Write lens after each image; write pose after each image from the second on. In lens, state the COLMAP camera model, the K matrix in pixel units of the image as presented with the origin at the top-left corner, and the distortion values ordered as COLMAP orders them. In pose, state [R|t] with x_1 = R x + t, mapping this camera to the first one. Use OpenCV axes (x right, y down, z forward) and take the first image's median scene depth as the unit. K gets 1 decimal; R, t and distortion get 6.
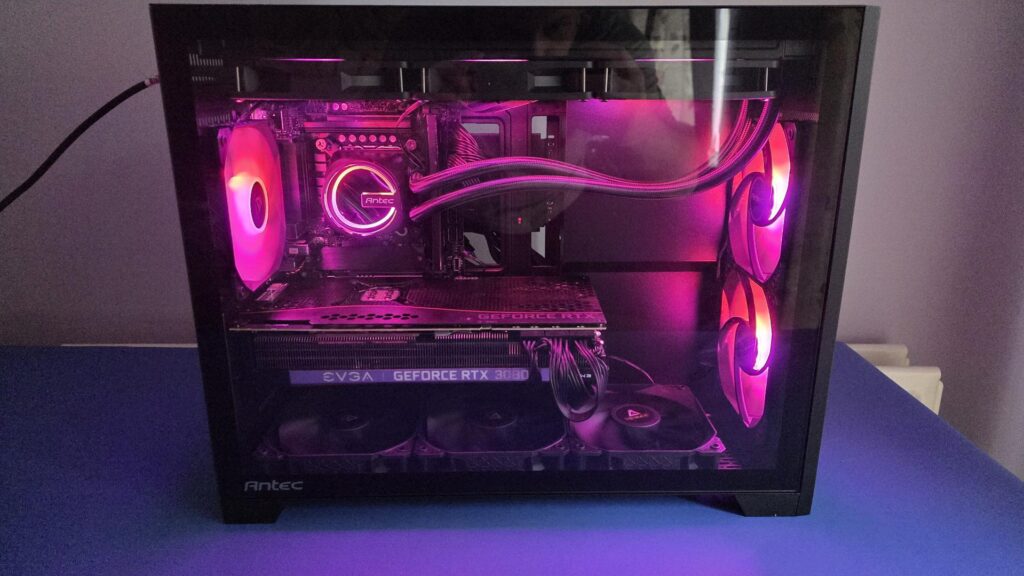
lens RADIAL K [[714.8, 0, 508.7], [0, 714.8, 286.9], [0, 0, 1]] dist [0.007620, -0.020116]
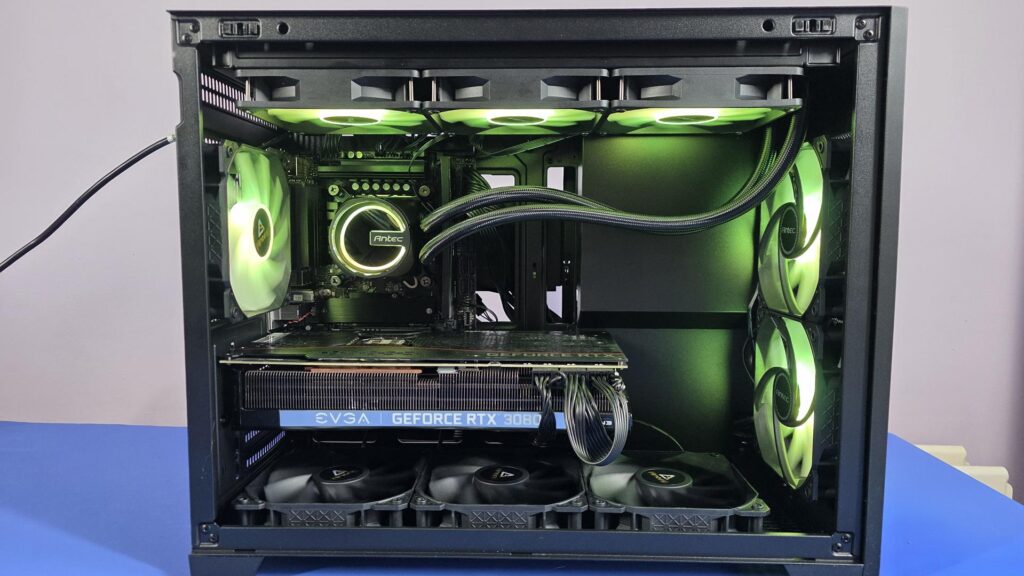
lens RADIAL K [[714.8, 0, 495.8], [0, 714.8, 286.9], [0, 0, 1]] dist [0.007620, -0.020116]
pose [[0.998475, 0.010686, -0.054170, 0.017633], [-0.021893, 0.977297, -0.210739, 0.149214], [0.050688, 0.211604, 0.976040, 0.085730]]
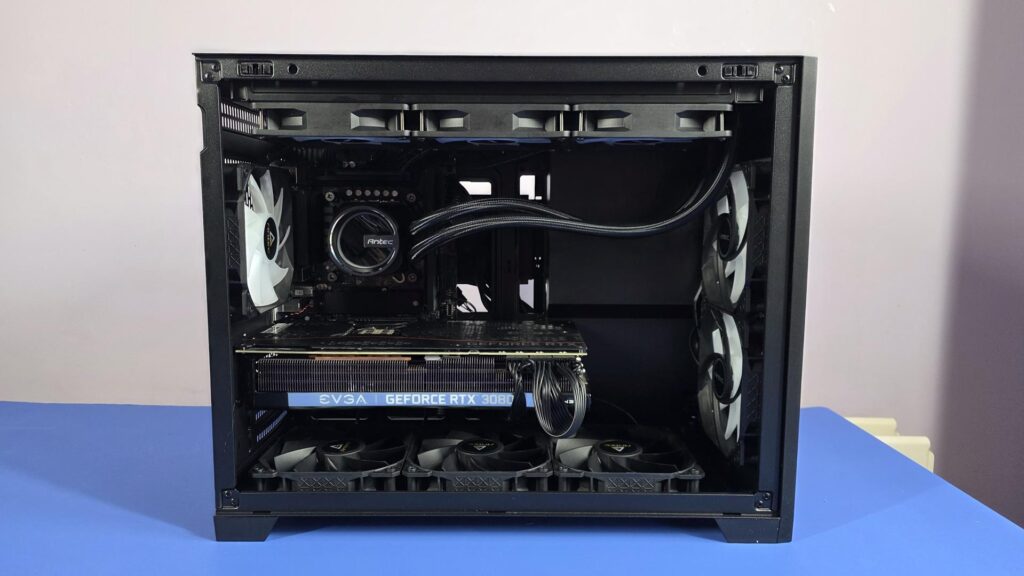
lens RADIAL K [[714.8, 0, 492.1], [0, 714.8, 279.3], [0, 0, 1]] dist [0.007620, -0.020116]
pose [[0.999569, 0.009811, -0.027669, 0.023336], [-0.014811, 0.982289, -0.186785, 0.145077], [0.025347, 0.187115, 0.982011, -0.065614]]
